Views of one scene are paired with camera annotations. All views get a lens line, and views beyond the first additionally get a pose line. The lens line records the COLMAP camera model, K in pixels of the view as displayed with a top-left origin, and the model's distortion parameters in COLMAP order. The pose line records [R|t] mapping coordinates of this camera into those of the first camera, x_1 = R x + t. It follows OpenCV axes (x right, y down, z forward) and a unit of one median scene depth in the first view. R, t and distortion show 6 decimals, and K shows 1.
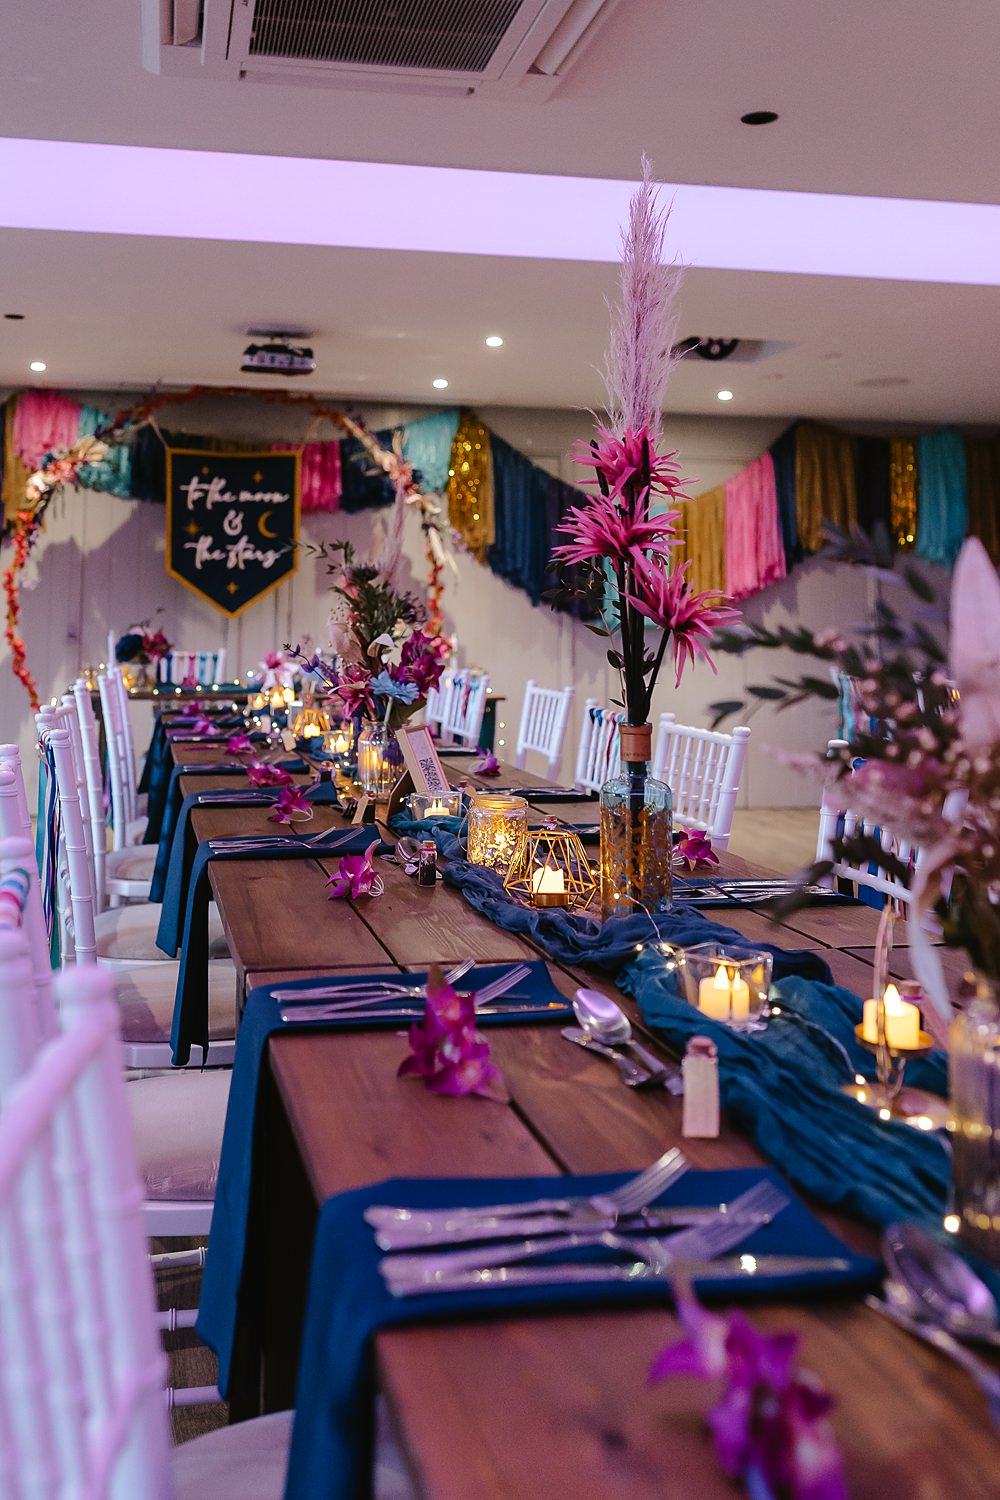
lens RADIAL K [[1358.3, 0, 394.2], [0, 1358.3, 489.4], [0, 0, 1]] dist [0.001890, 0.001477]
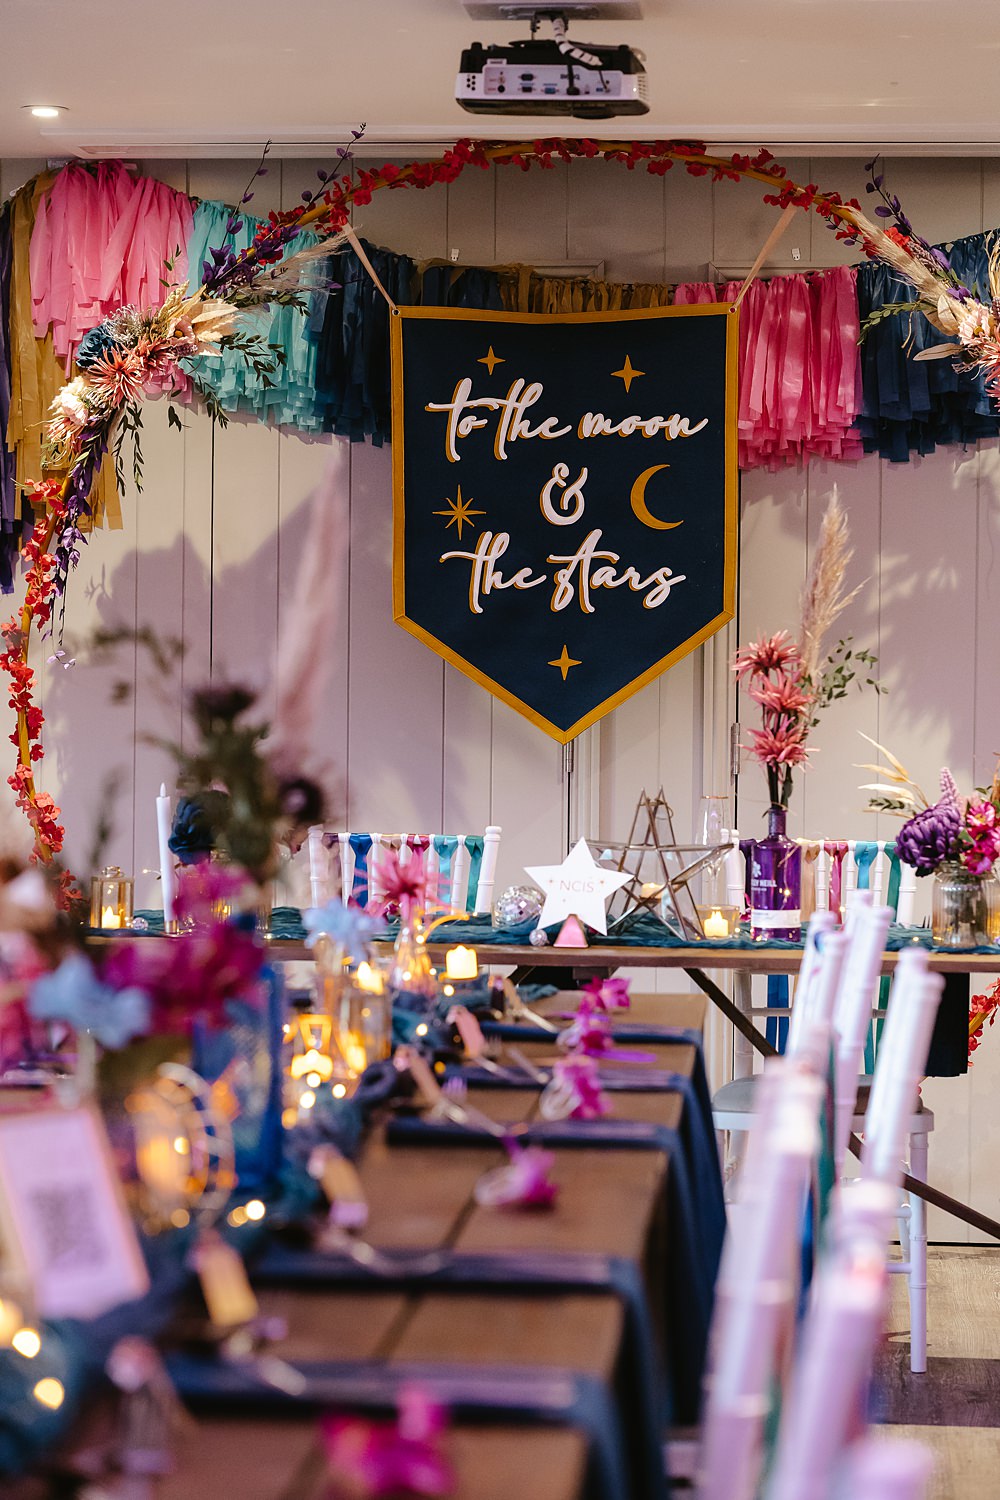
lens RADIAL K [[3662.3, 0, 500.0], [0, 3662.3, 750.0], [0, 0, 1]] dist [-0.018188, 0.302331]
pose [[0.963493, 0.003205, -0.267715, 0.142534], [0.026236, 0.993985, 0.106323, -0.014435], [0.266445, -0.109465, 0.957614, -0.008097]]
